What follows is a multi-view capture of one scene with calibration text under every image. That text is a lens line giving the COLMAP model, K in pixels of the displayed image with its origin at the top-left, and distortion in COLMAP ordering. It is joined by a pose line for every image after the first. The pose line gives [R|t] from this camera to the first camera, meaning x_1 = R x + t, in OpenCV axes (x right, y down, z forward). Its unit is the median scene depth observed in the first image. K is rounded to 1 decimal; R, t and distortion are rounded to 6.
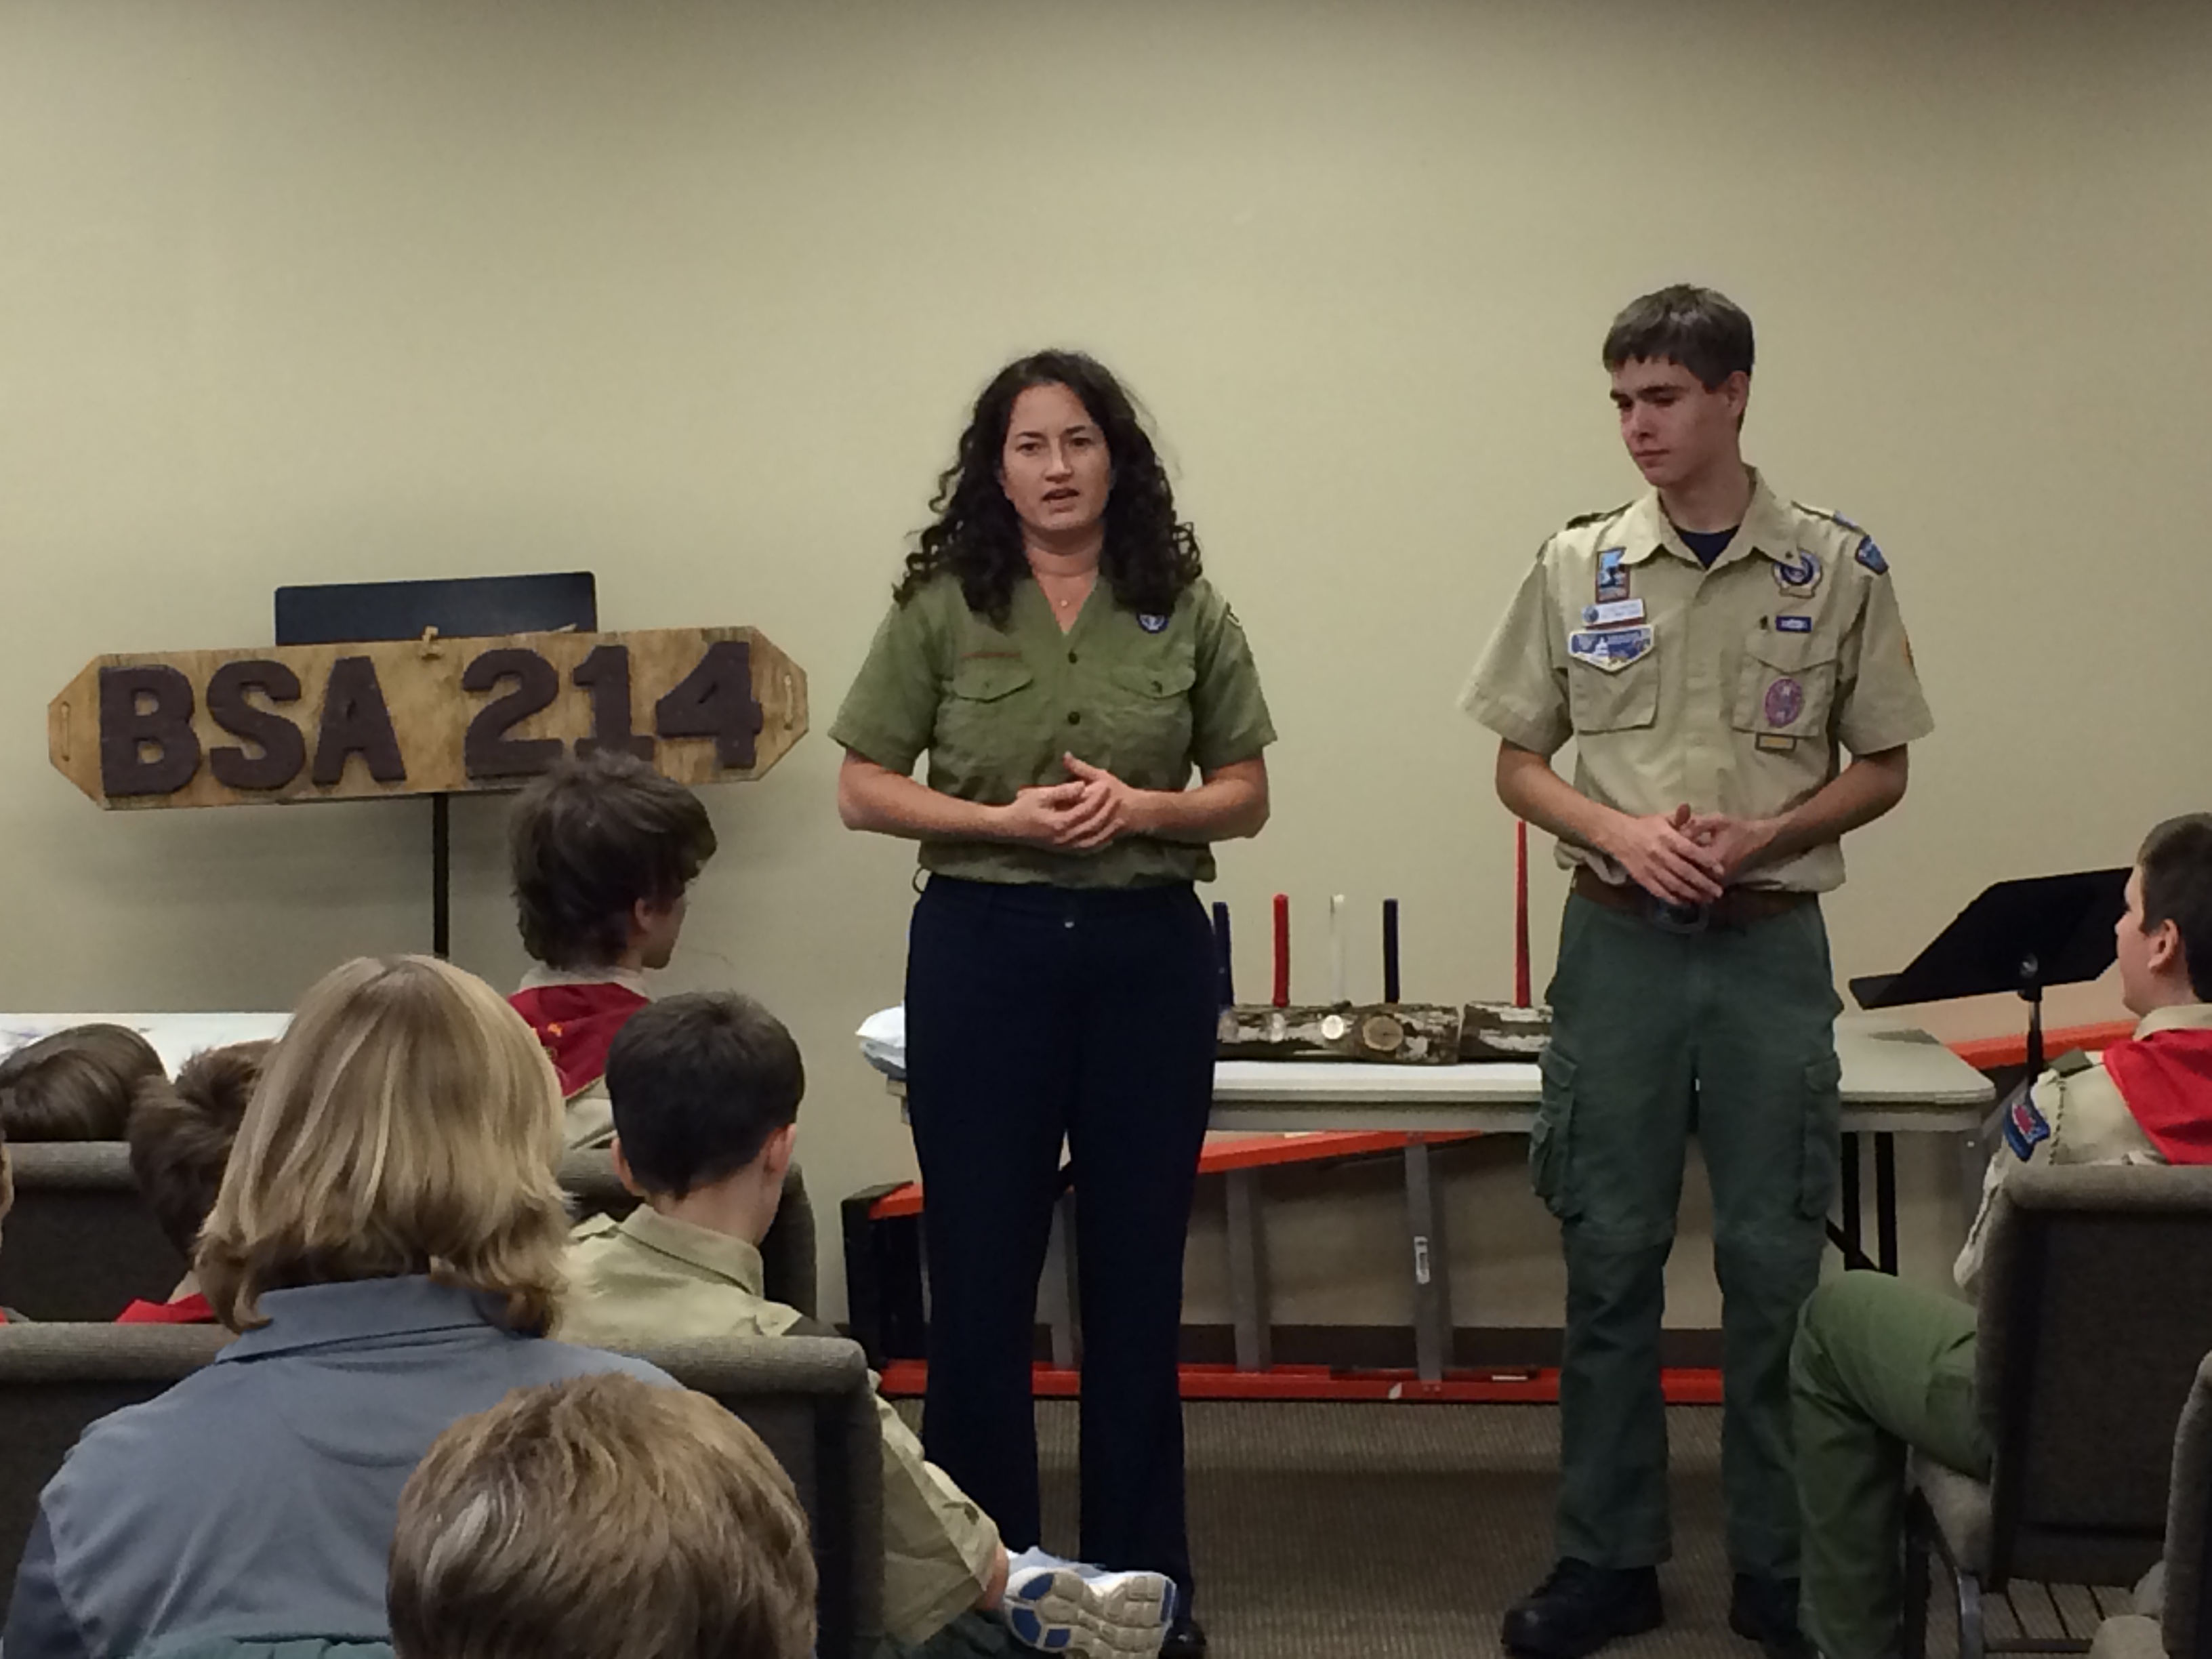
lens RADIAL K [[5202.1, 0, 1106.0], [0, 5202.1, 829.5], [0, 0, 1]] dist [0.053339, 0.261404]
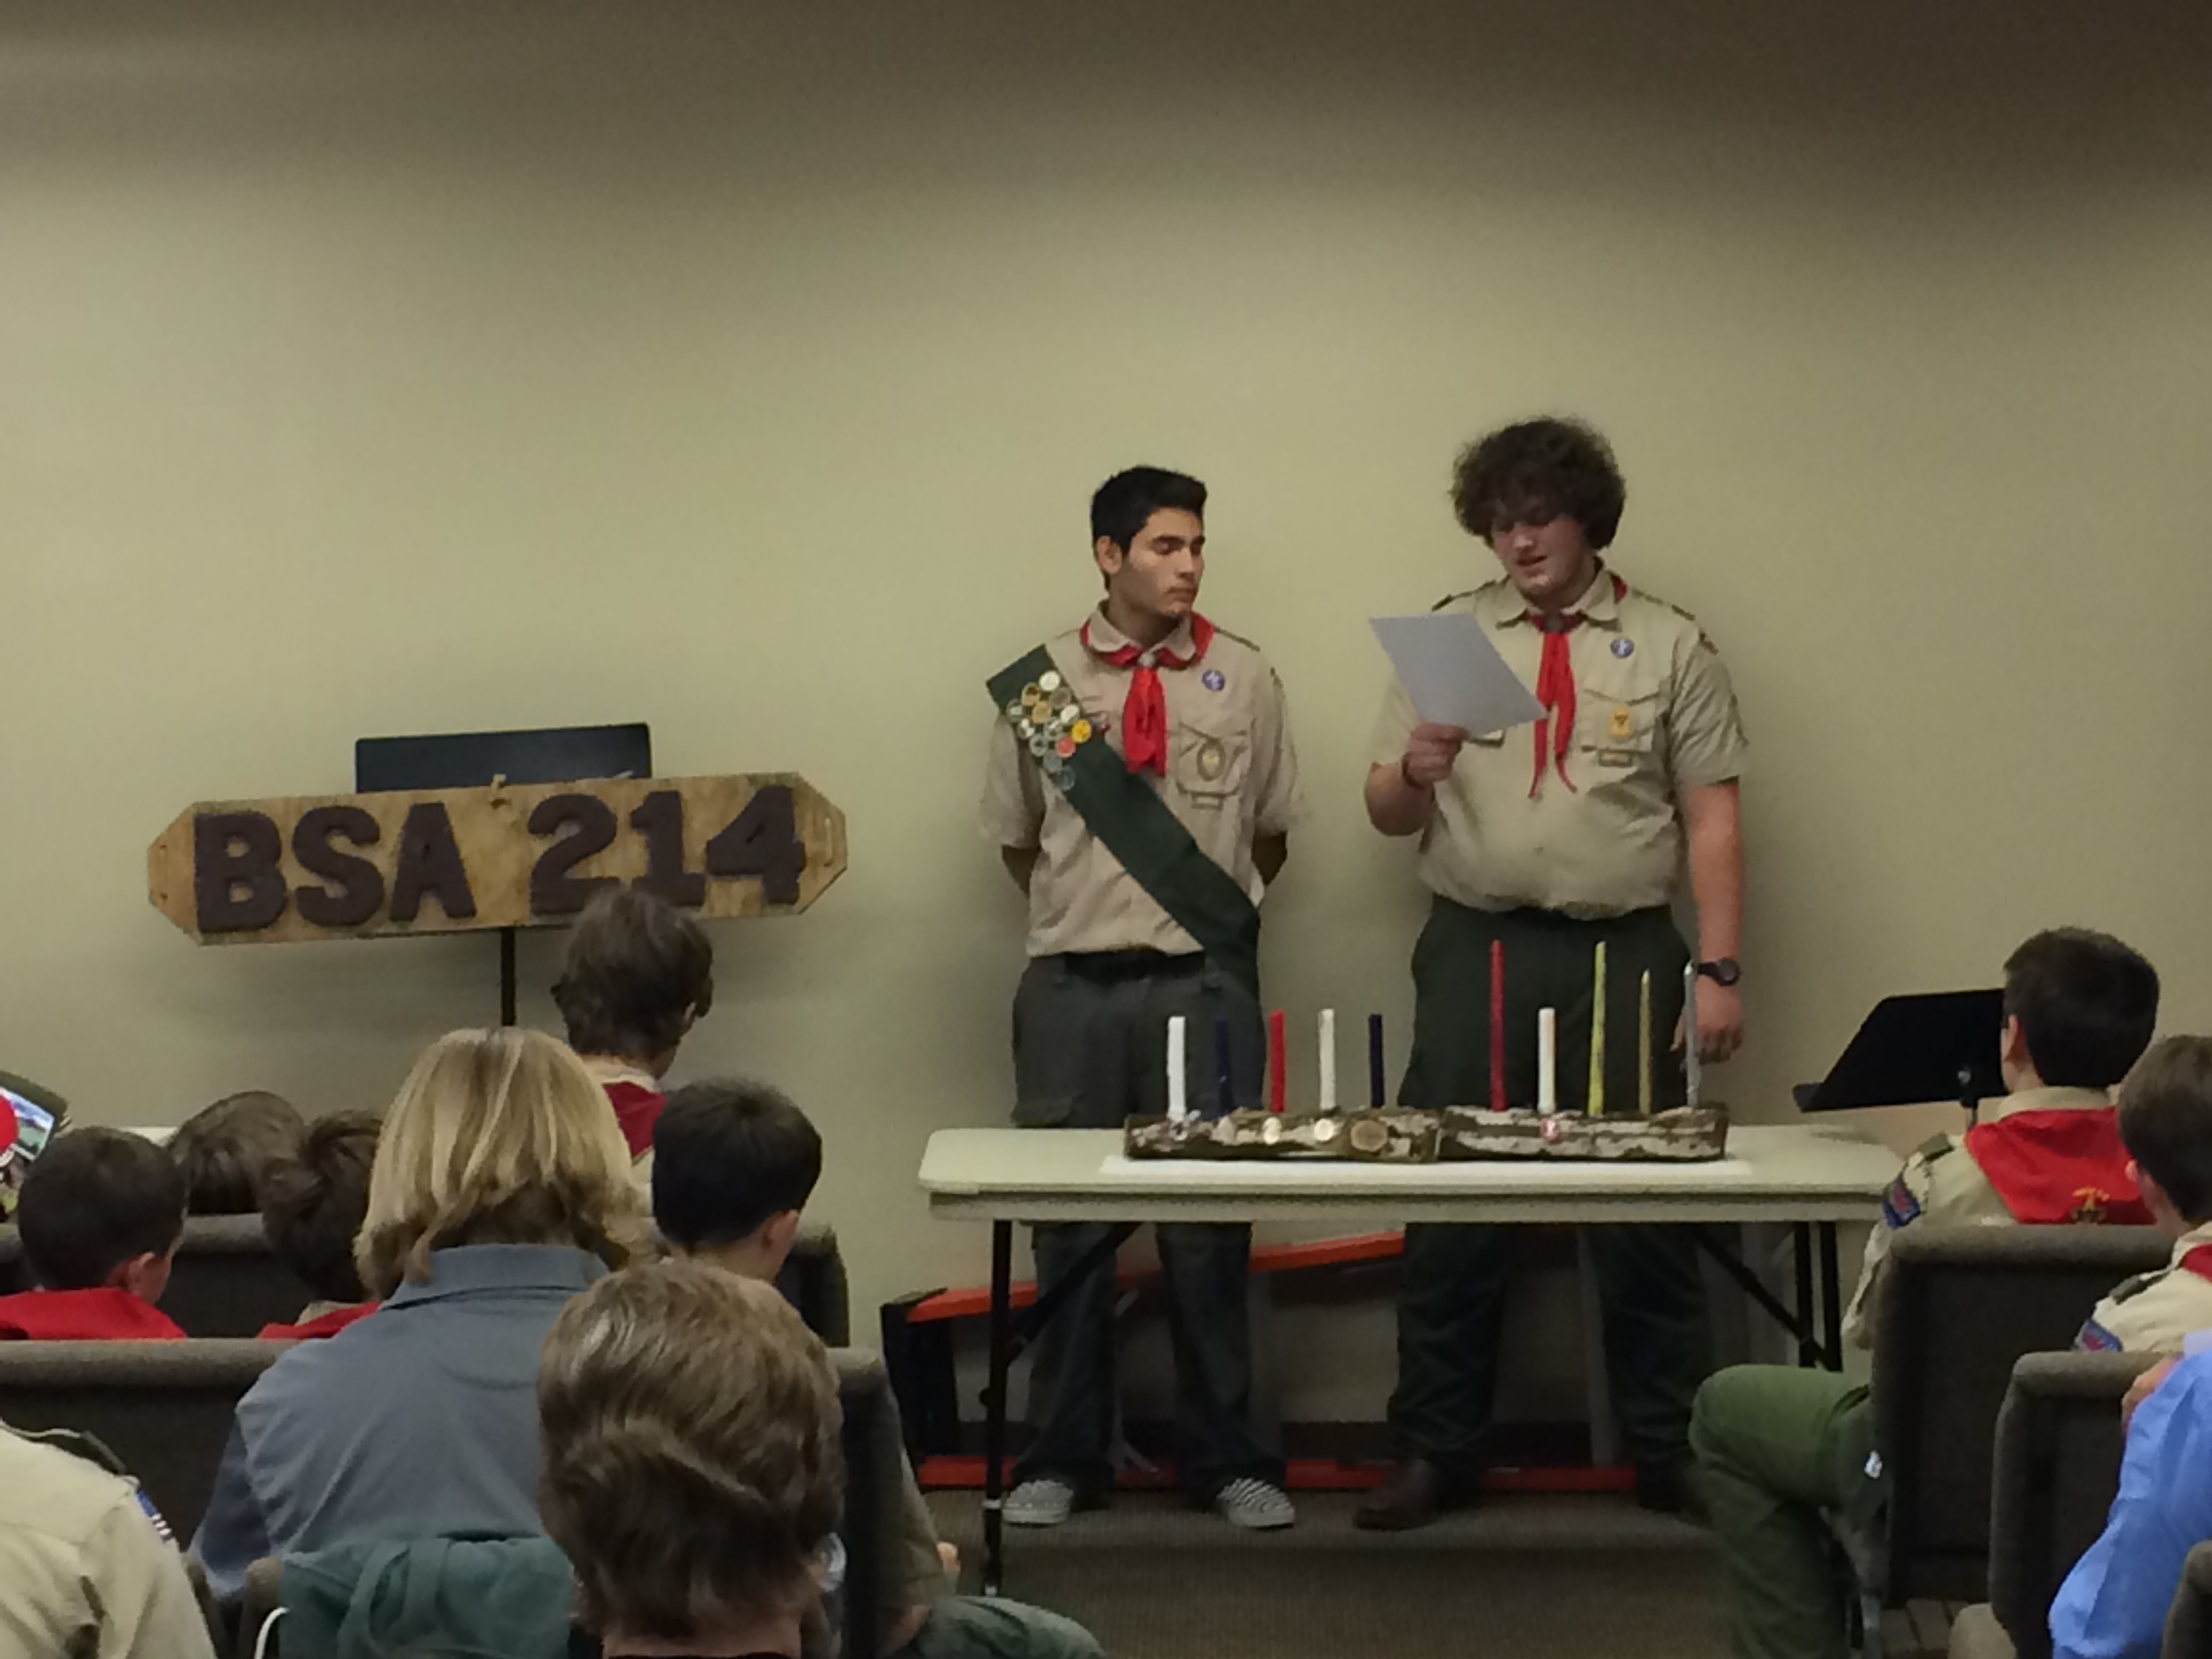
lens RADIAL K [[5443.7, 0, 1106.0], [0, 5443.7, 829.5], [0, 0, 1]] dist [0.045596, 0.179976]
pose [[0.999909, -0.005145, -0.012470, 0.010855], [0.004710, 0.999389, -0.034619, 0.012472], [0.012640, 0.034557, 0.999323, -0.131906]]
